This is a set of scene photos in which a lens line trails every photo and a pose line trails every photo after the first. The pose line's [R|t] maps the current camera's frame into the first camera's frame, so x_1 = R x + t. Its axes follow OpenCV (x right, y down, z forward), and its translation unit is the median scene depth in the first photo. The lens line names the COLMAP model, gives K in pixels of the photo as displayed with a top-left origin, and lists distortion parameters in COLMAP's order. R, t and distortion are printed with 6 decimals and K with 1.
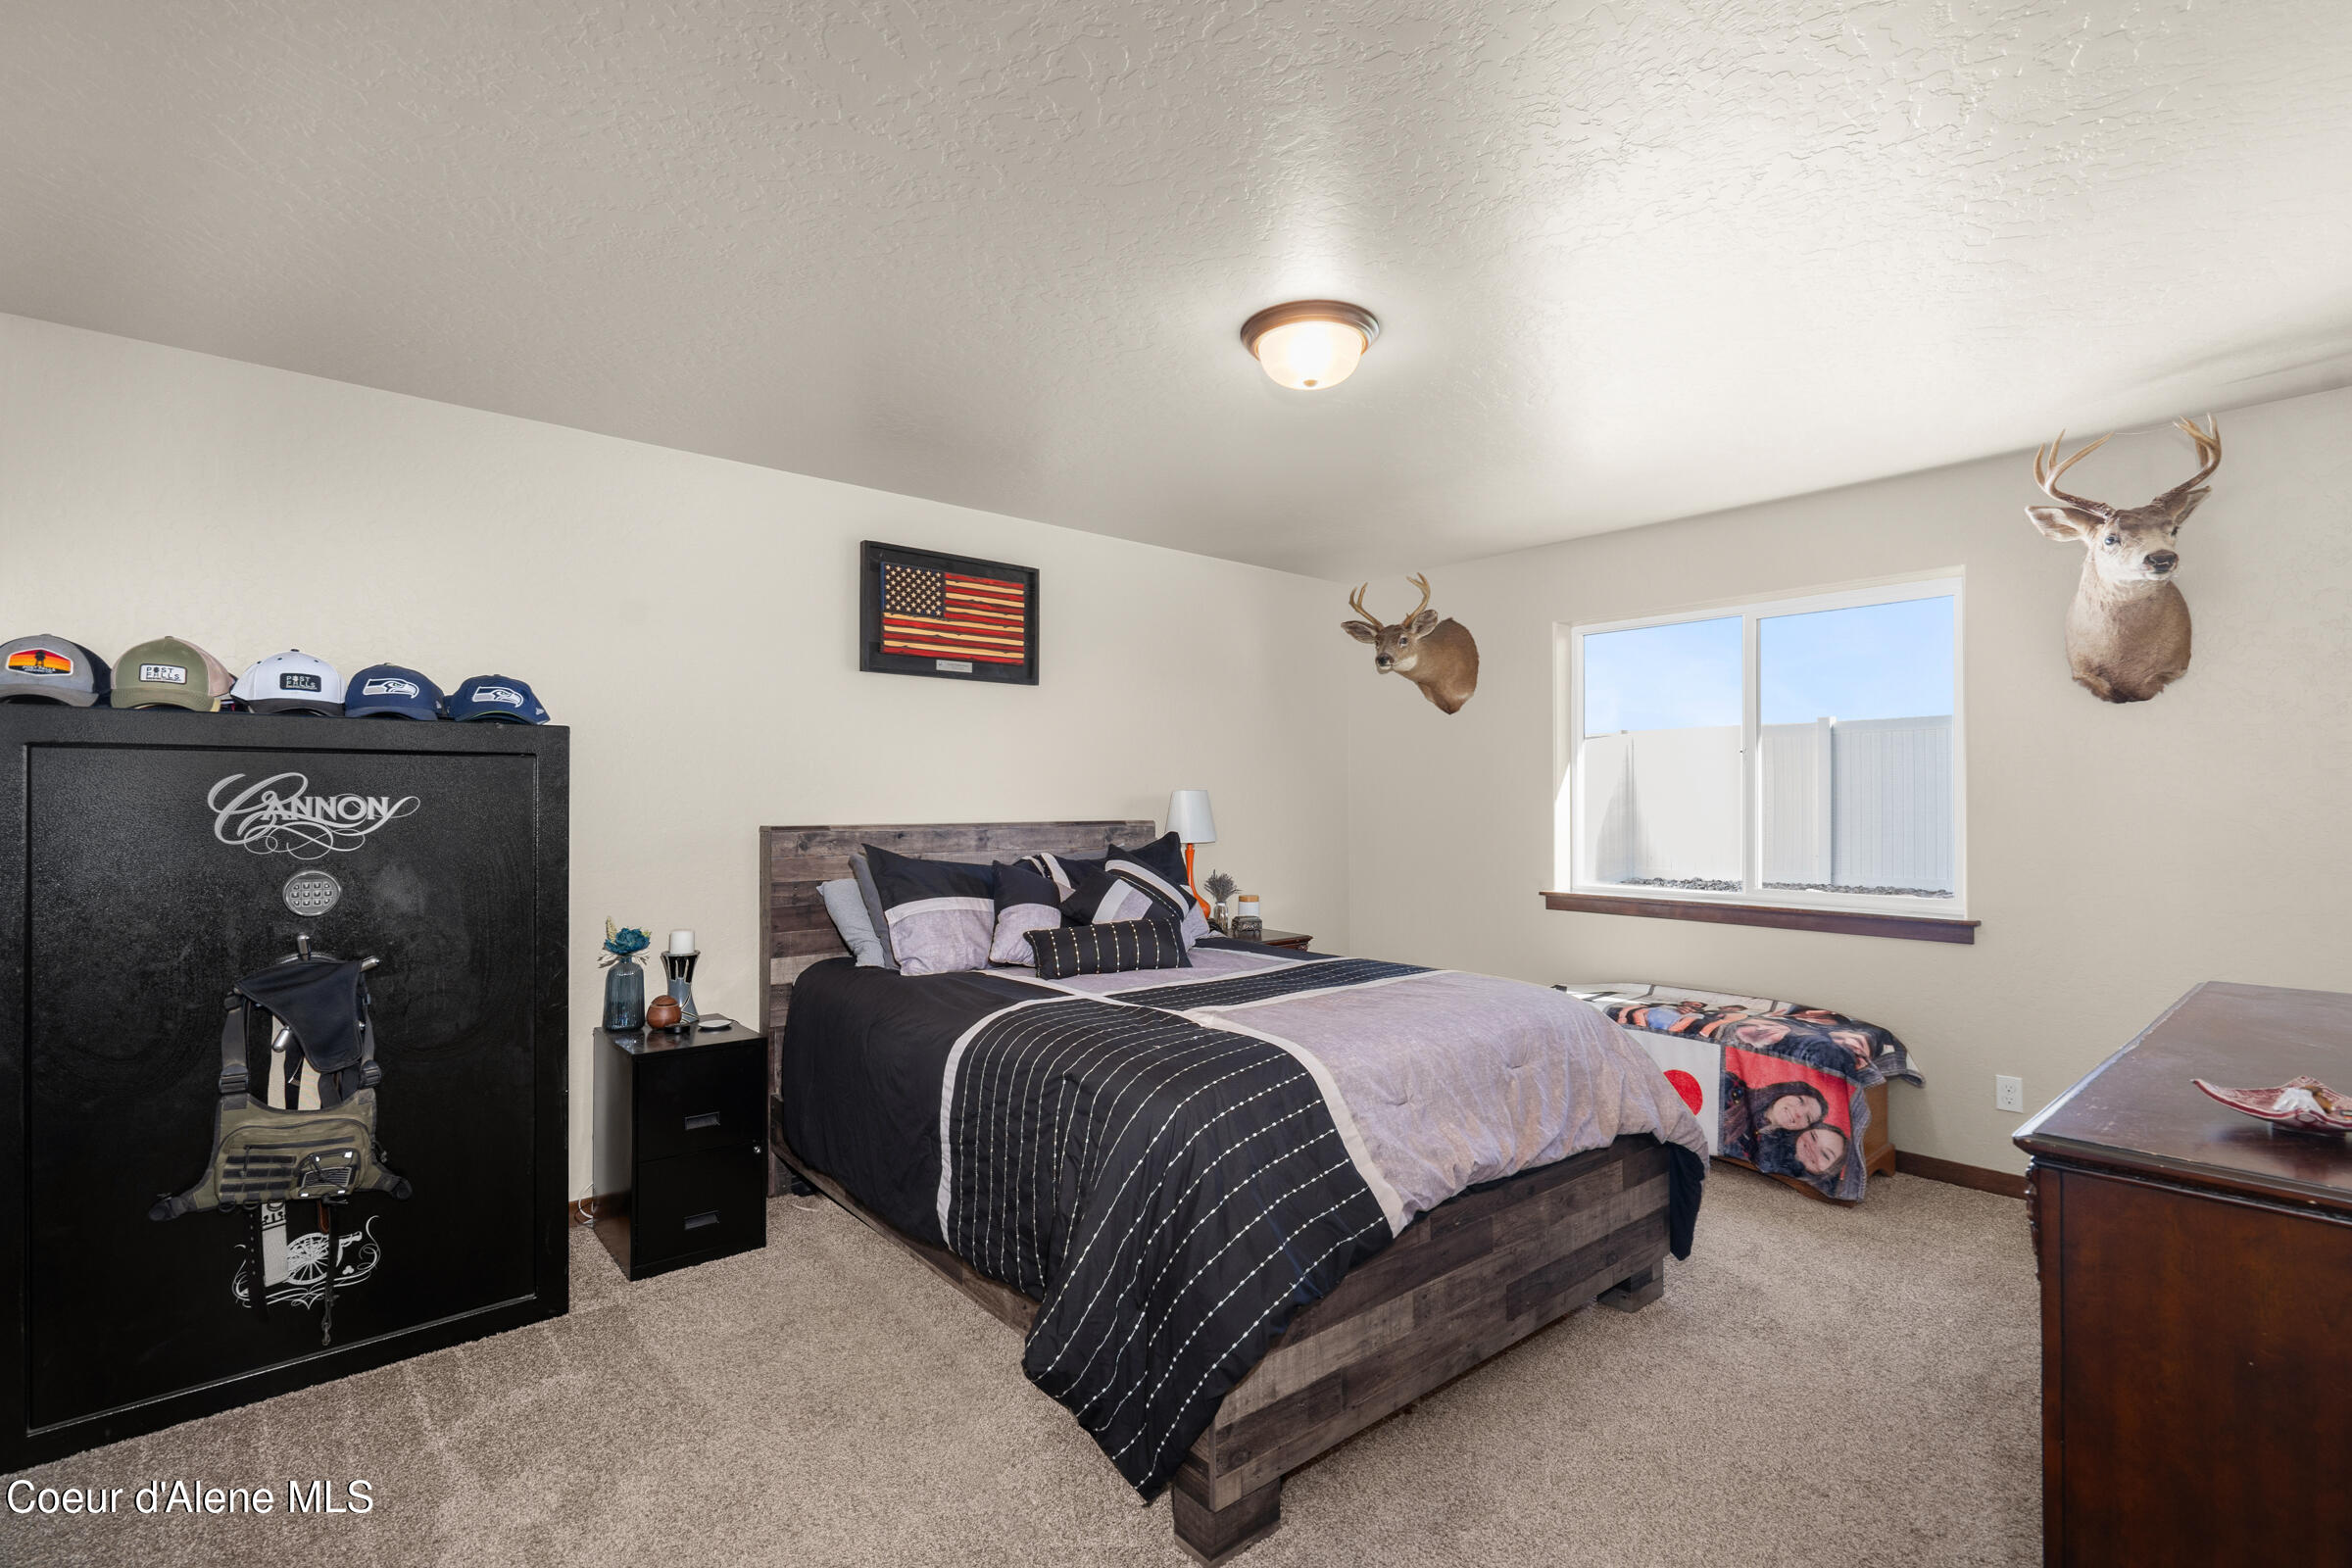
lens RADIAL K [[1085.2, 0, 1173.0], [0, 1085.2, 787.3], [0, 0, 1]] dist [0.004085, 0.000362]
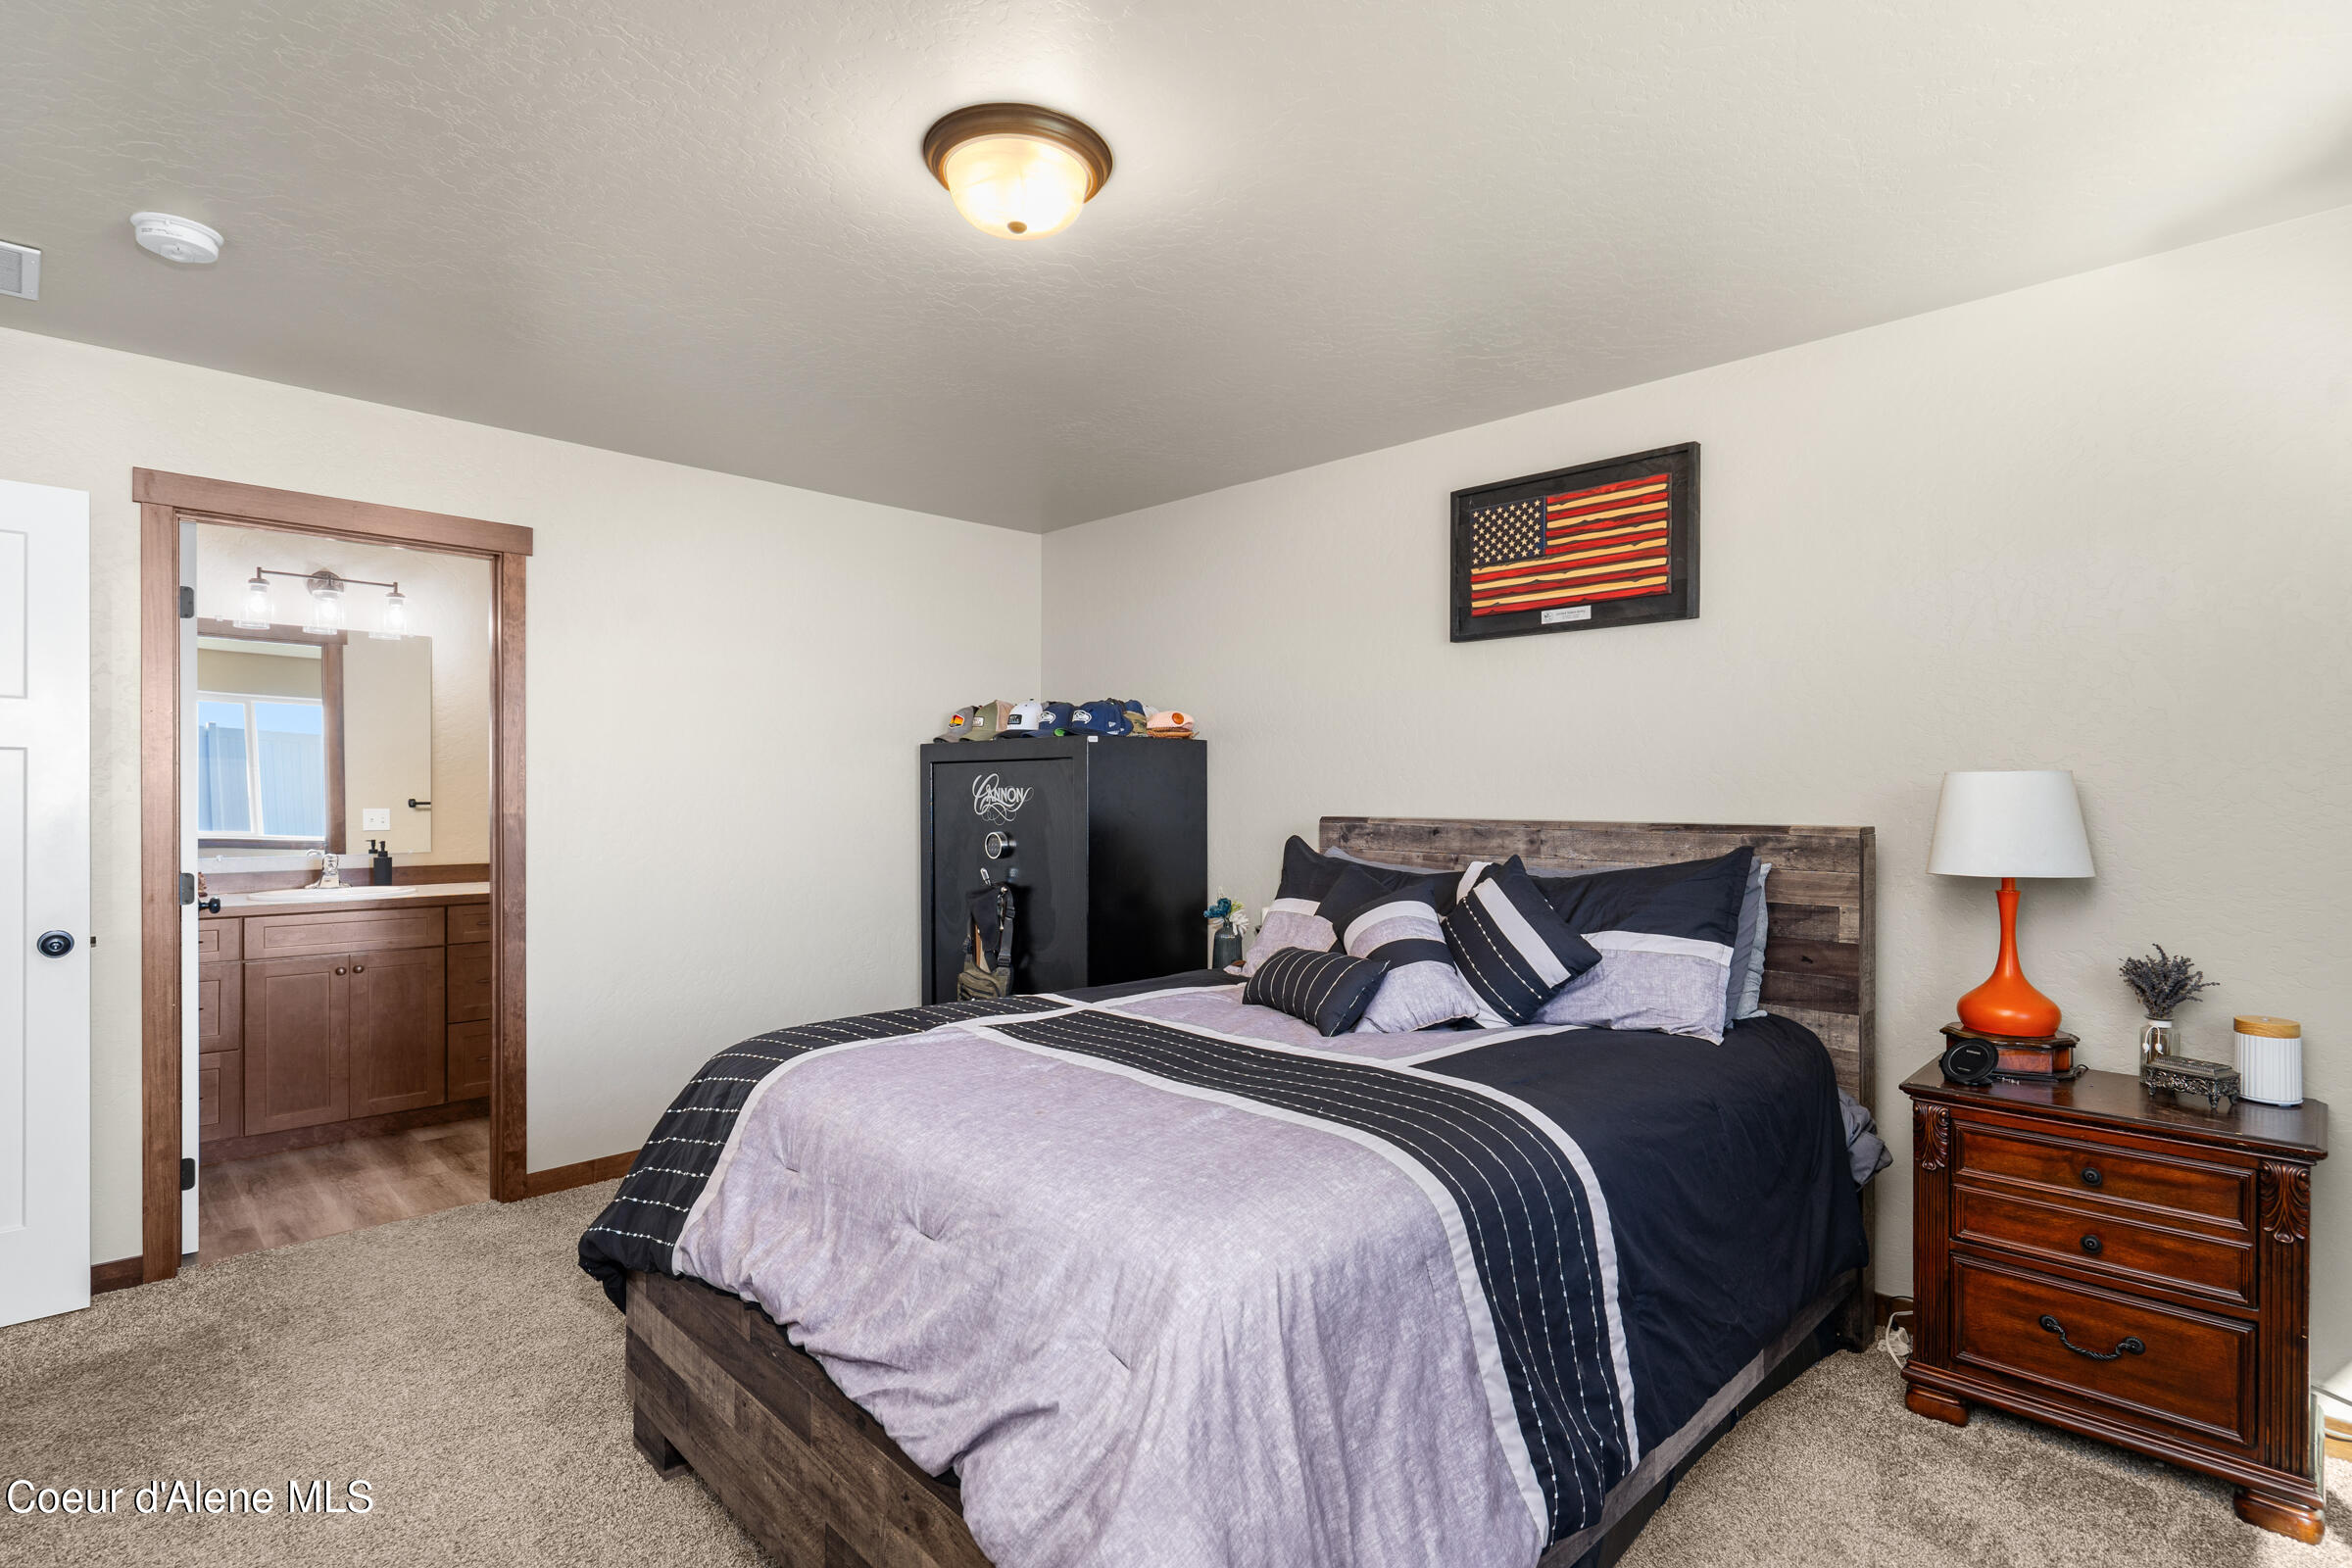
lens RADIAL K [[1147.5, 0, 1174.9], [0, 1147.5, 791.9], [0, 0, 1]] dist [-0.005497, -0.000345]
pose [[0.079128, -0.001642, -0.996863, 0.607048], [0.008153, 0.999966, -0.001000, 0.011753], [0.996831, -0.008048, 0.079139, 0.695400]]
